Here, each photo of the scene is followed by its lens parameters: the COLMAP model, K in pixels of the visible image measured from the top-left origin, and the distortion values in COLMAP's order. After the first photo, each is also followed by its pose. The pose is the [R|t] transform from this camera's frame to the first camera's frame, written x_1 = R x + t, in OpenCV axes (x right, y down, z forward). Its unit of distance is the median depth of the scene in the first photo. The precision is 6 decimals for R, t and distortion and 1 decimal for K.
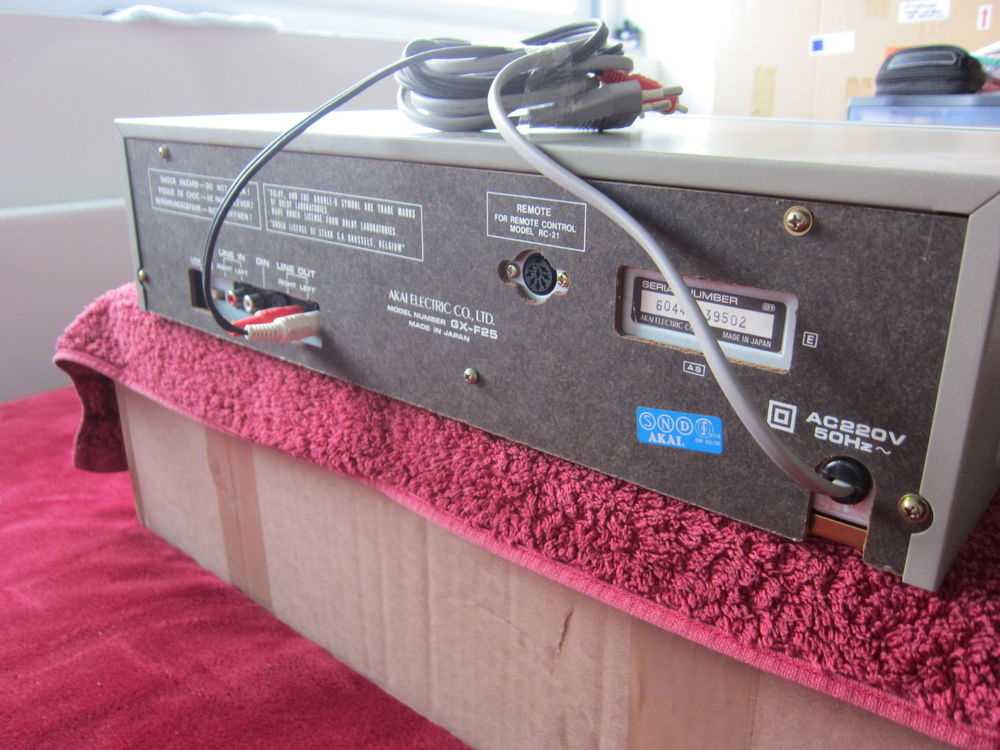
lens RADIAL K [[836.8, 0, 495.0], [0, 836.8, 372.9], [0, 0, 1]] dist [-0.063435, 0.031965]
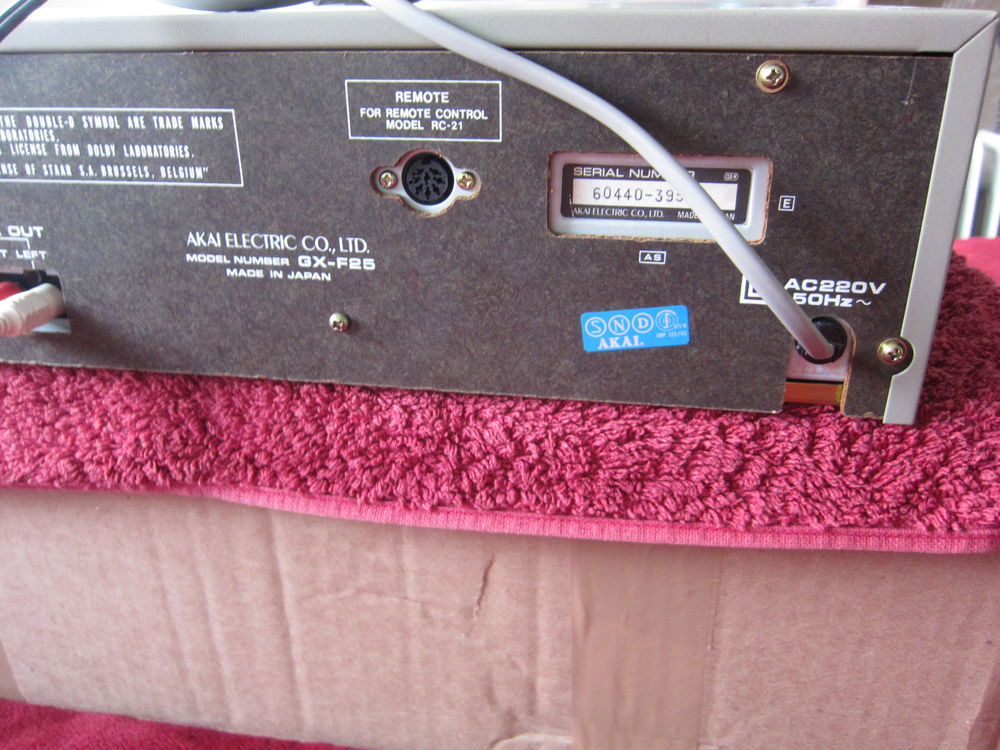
lens RADIAL K [[836.8, 0, 499.6], [0, 836.8, 375.5], [0, 0, 1]] dist [-0.063435, 0.031965]
pose [[0.847752, -0.230110, 0.477876, -0.290952], [0.184918, 0.972684, 0.140327, -0.030692], [-0.497113, -0.030595, 0.867146, 0.238233]]
